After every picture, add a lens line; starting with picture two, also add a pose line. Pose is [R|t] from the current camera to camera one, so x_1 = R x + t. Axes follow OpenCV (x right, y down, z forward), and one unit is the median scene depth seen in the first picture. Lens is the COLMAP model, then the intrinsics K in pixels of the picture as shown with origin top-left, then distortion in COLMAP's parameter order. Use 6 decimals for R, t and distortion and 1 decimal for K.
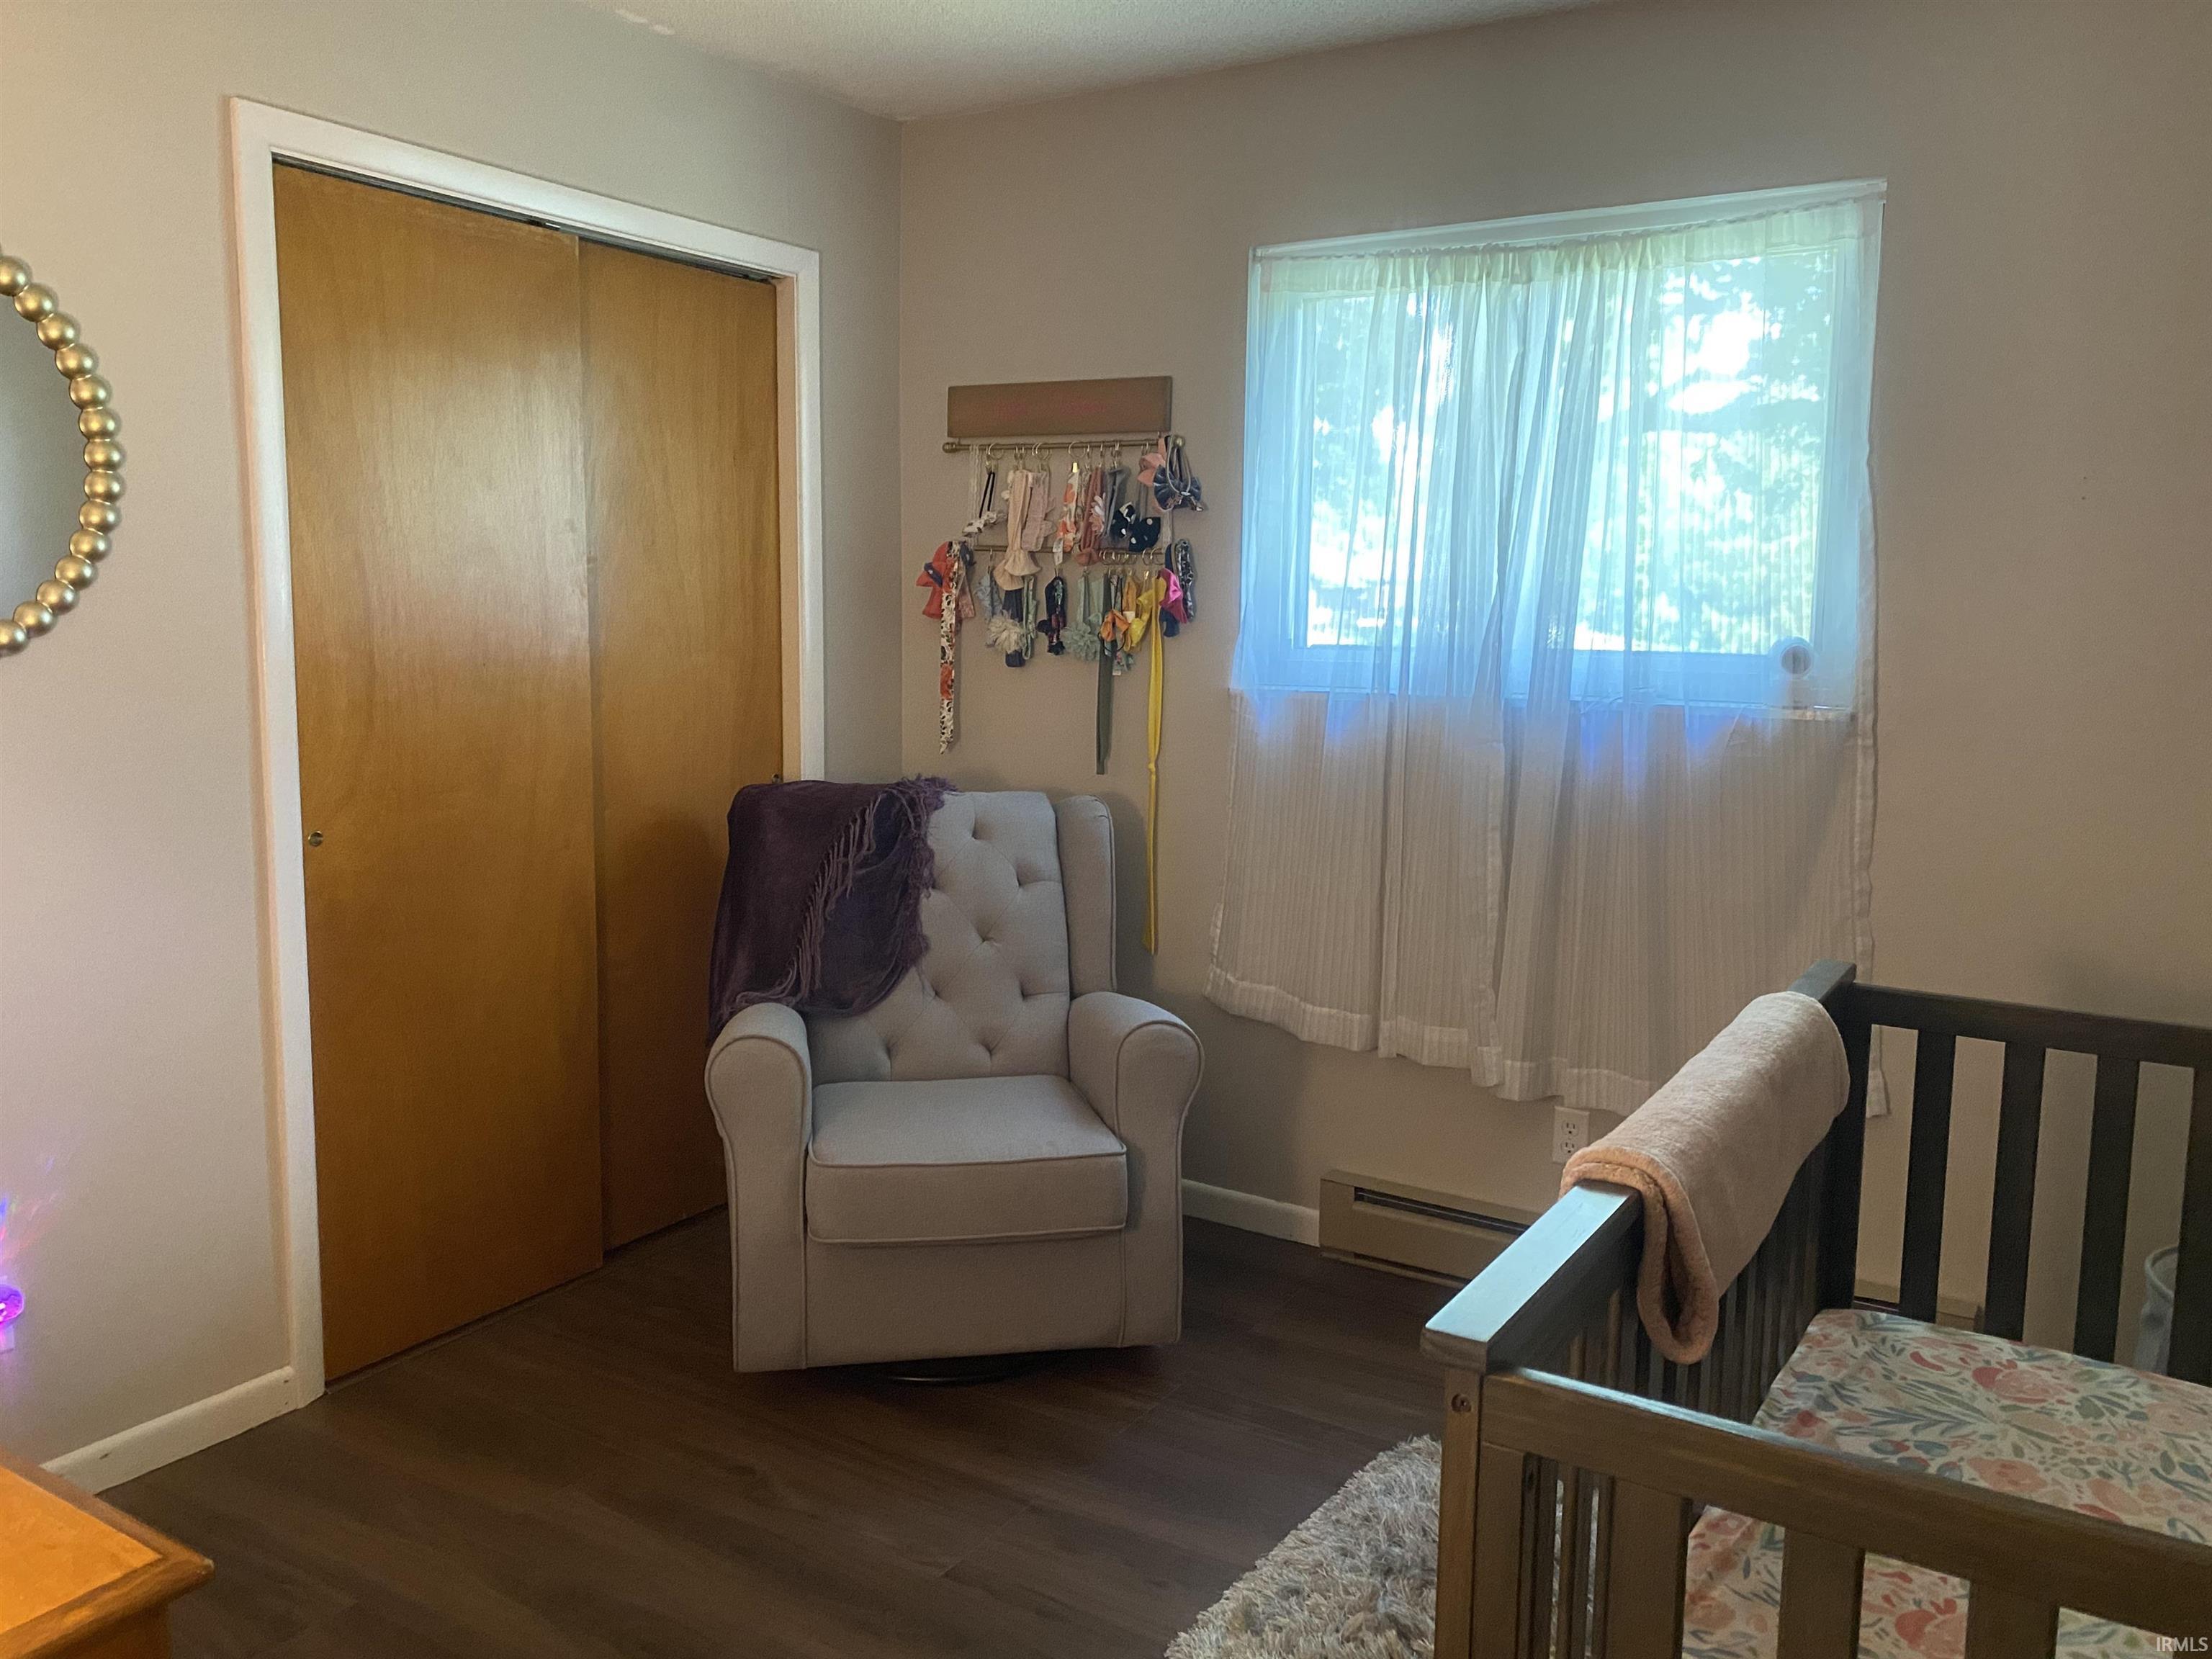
lens RADIAL K [[1680.1, 0, 1111.4], [0, 1680.1, 821.1], [0, 0, 1]] dist [0.062541, -0.063069]
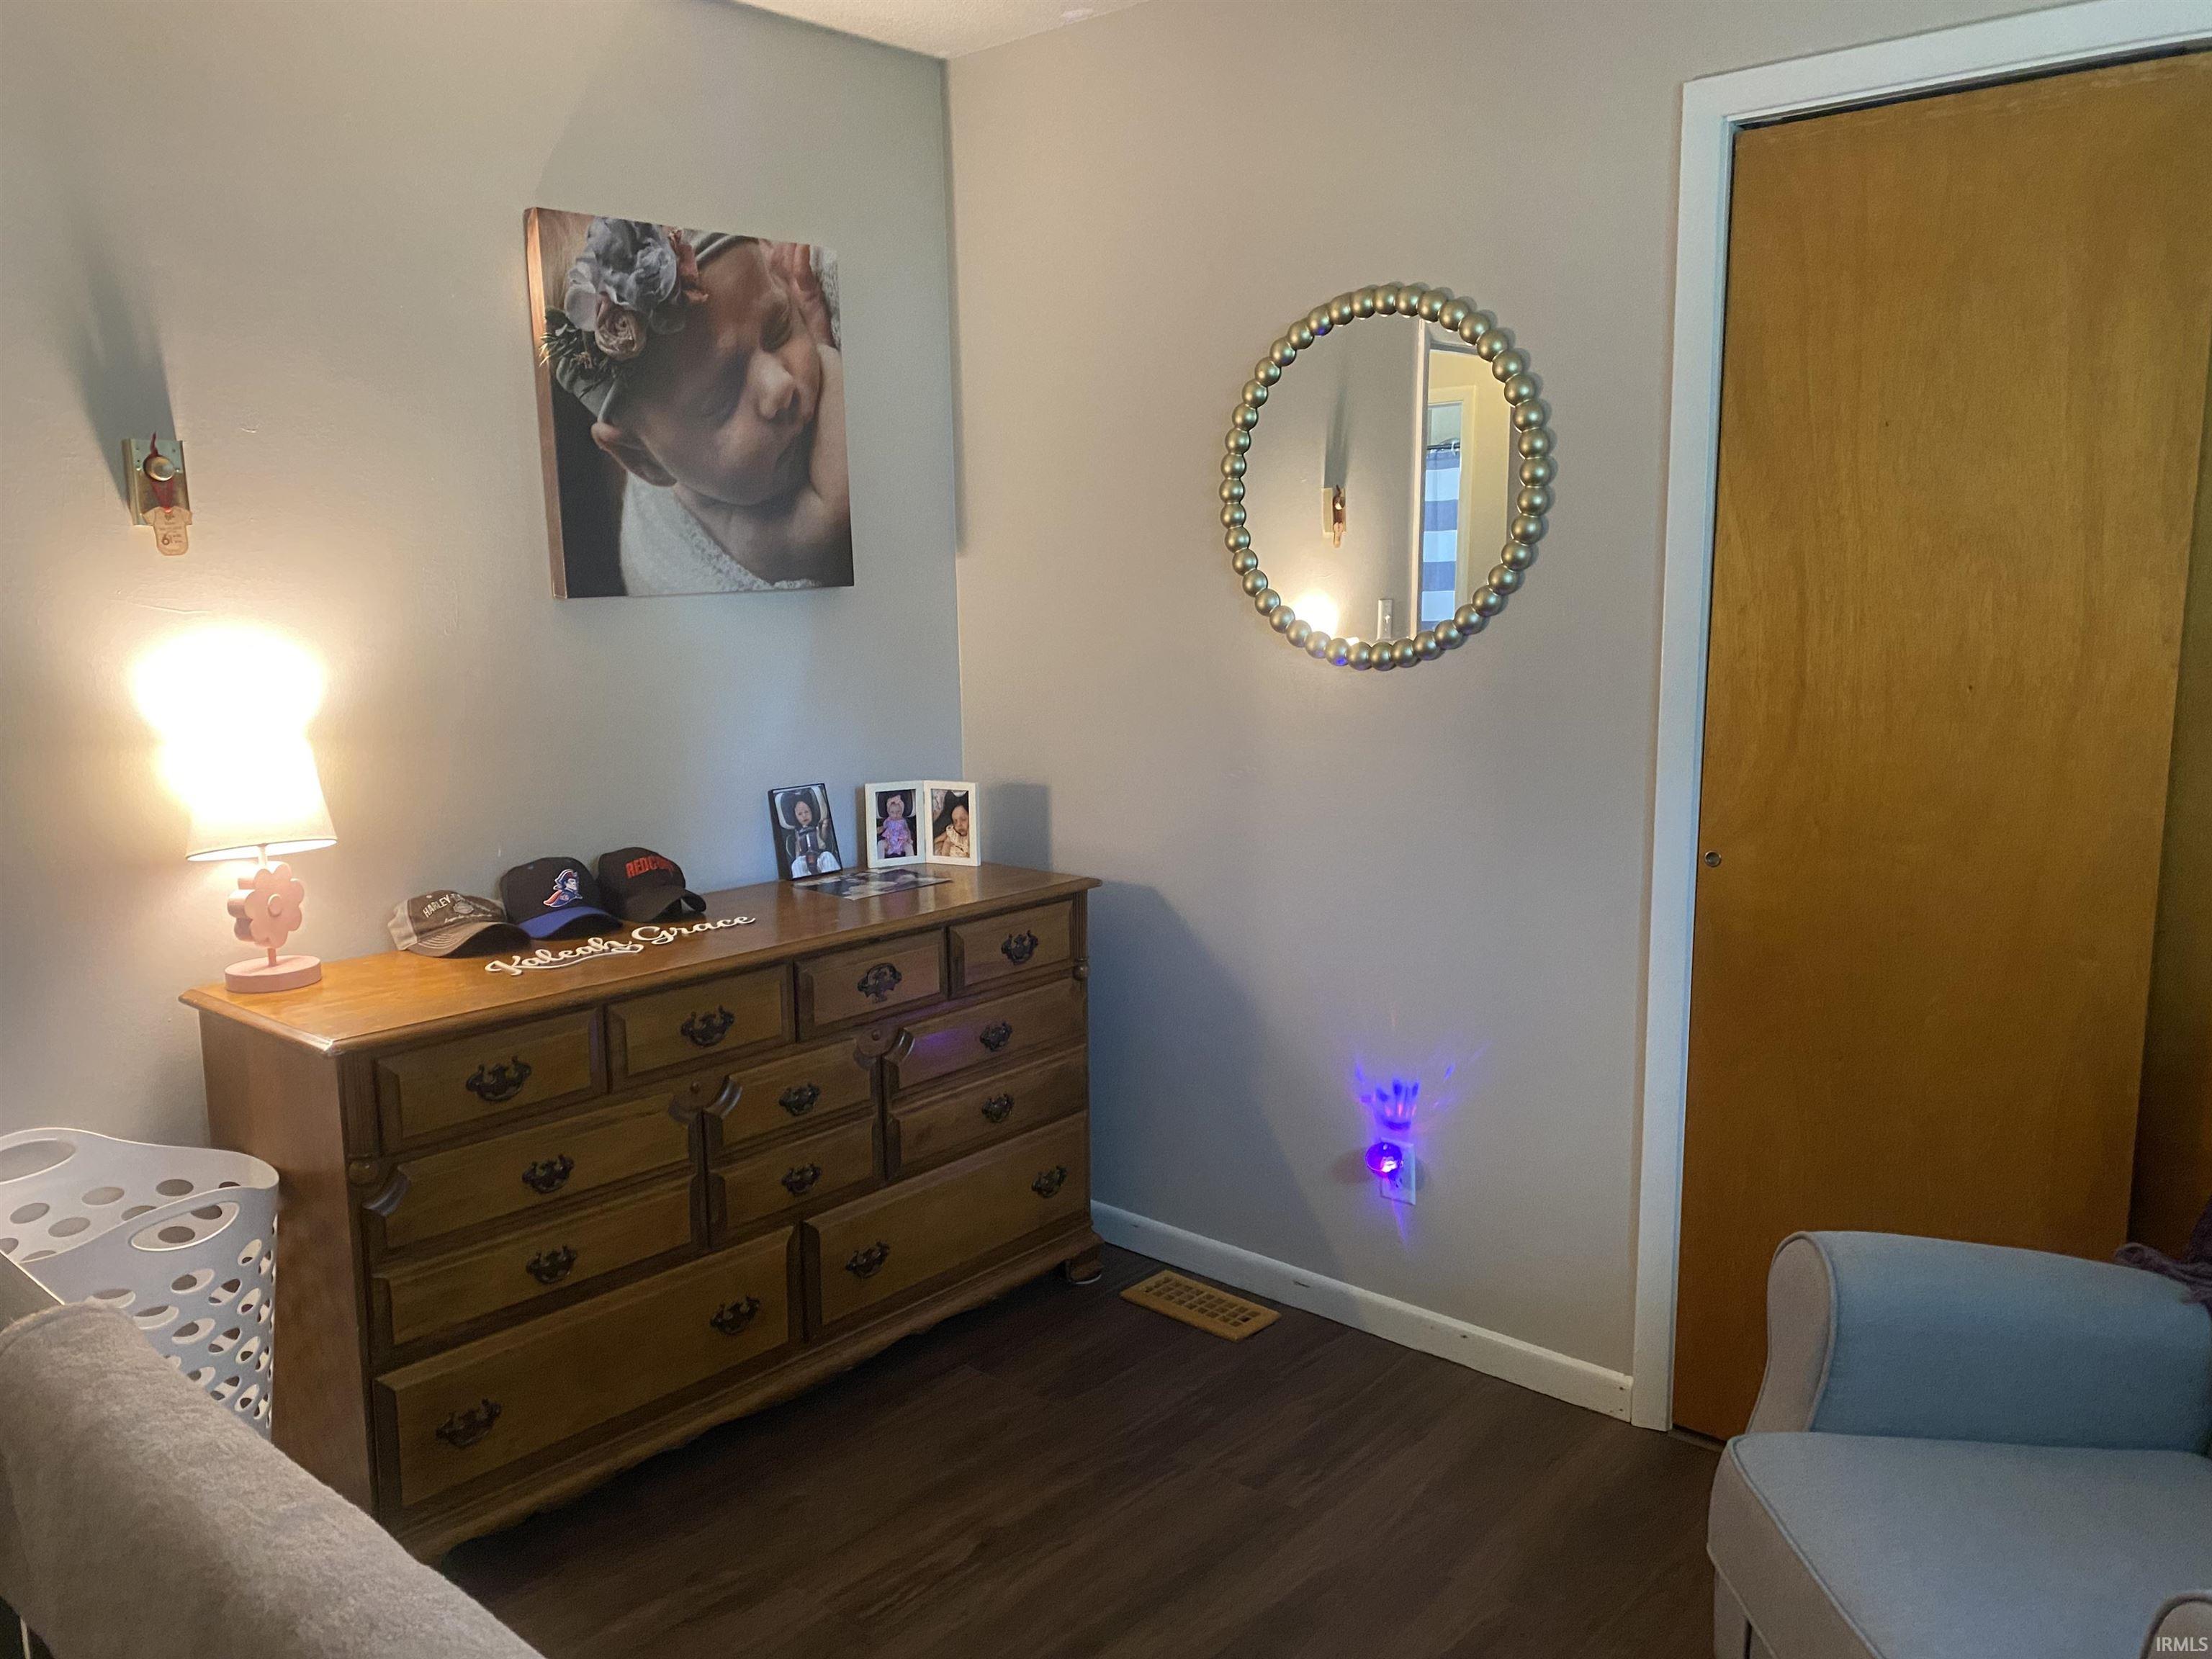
lens RADIAL K [[1680.1, 0, 1111.4], [0, 1680.1, 821.1], [0, 0, 1]] dist [0.062541, -0.063069]
pose [[-0.148925, 0.138037, -0.979167, 0.489105], [-0.129935, 0.978891, 0.157760, -0.113891], [0.980275, 0.150723, -0.127846, 0.793131]]
